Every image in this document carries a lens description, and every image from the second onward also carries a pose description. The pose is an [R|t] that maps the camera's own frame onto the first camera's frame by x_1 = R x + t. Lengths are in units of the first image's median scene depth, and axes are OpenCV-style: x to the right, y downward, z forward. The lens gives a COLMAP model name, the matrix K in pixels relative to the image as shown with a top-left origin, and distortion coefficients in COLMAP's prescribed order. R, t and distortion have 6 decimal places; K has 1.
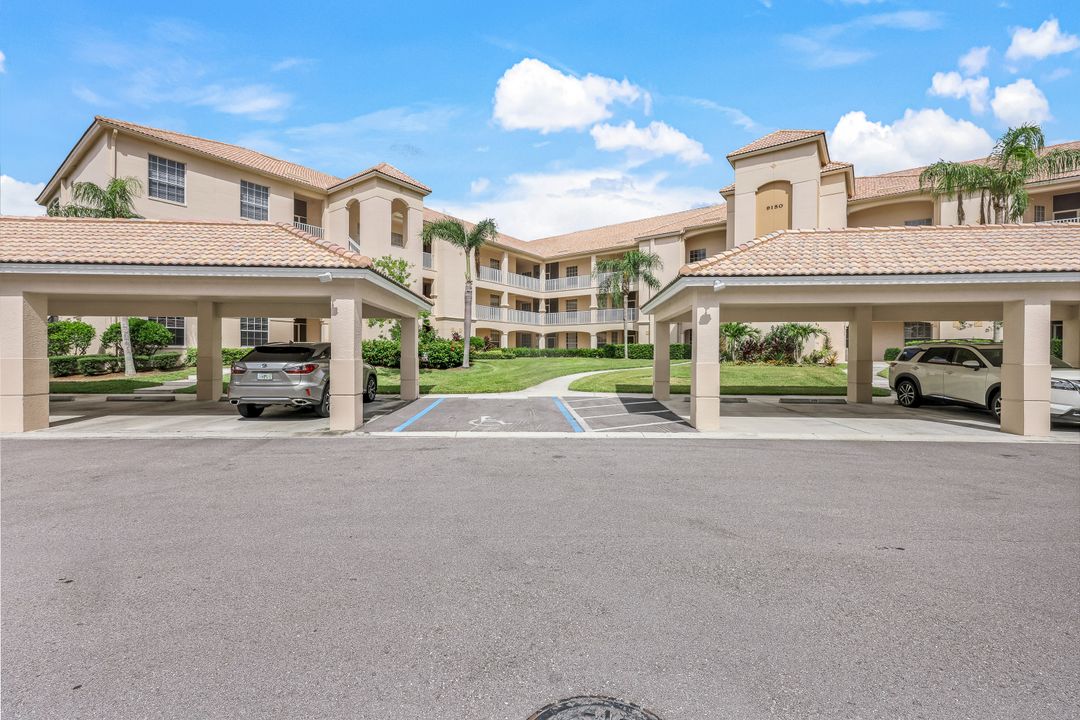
lens RADIAL K [[449.1, 0, 540.0], [0, 449.1, 360.0], [0, 0, 1]] dist [-0.000940, -0.000060]
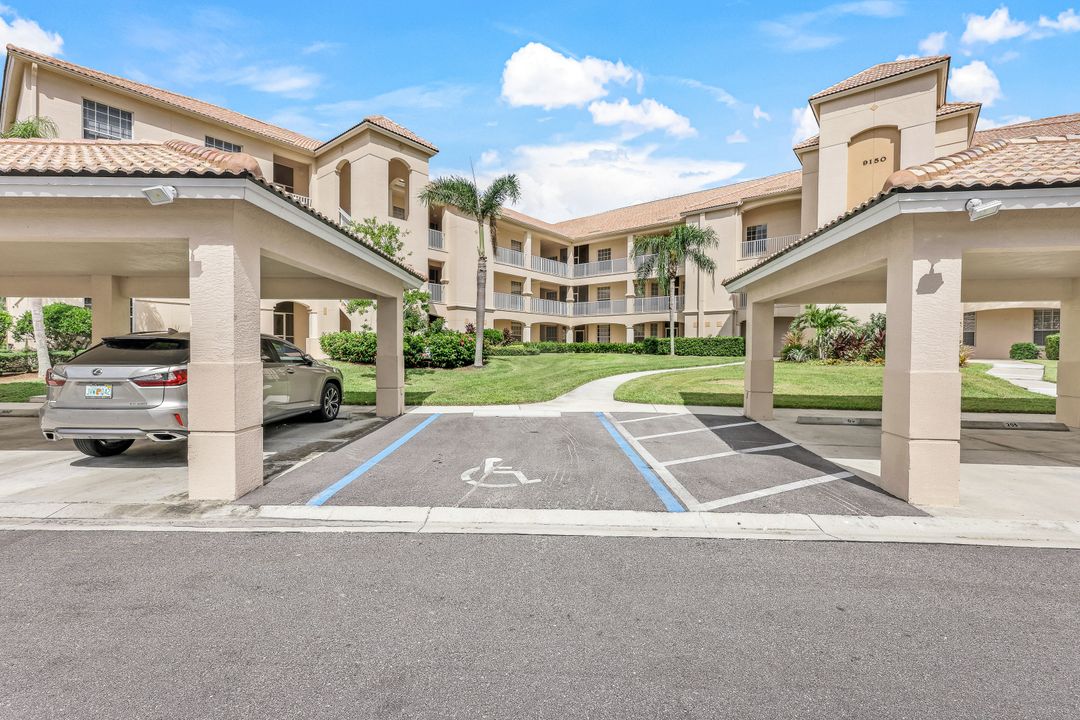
lens RADIAL K [[460.0, 0, 540.0], [0, 460.0, 360.0], [0, 0, 1]] dist [-0.001011, -0.000526]
pose [[0.998705, 0.003468, -0.050760, -0.009467], [-0.002898, 0.999932, 0.011307, -0.002797], [0.050796, -0.011145, 0.998647, 0.122614]]
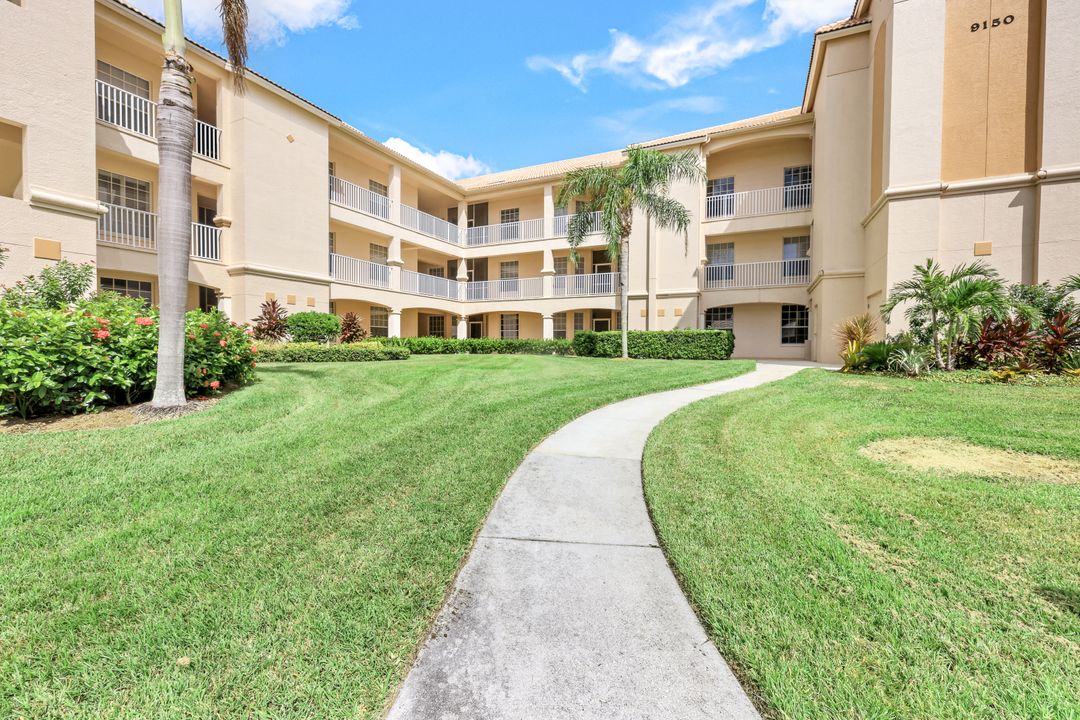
lens RADIAL K [[460.0, 0, 540.0], [0, 460.0, 360.0], [0, 0, 1]] dist [-0.001011, -0.000526]
pose [[0.984273, -0.003116, 0.176629, -0.002110], [0.000211, 0.999865, 0.016459, -0.009065], [-0.176657, -0.016162, 0.984140, 0.443117]]
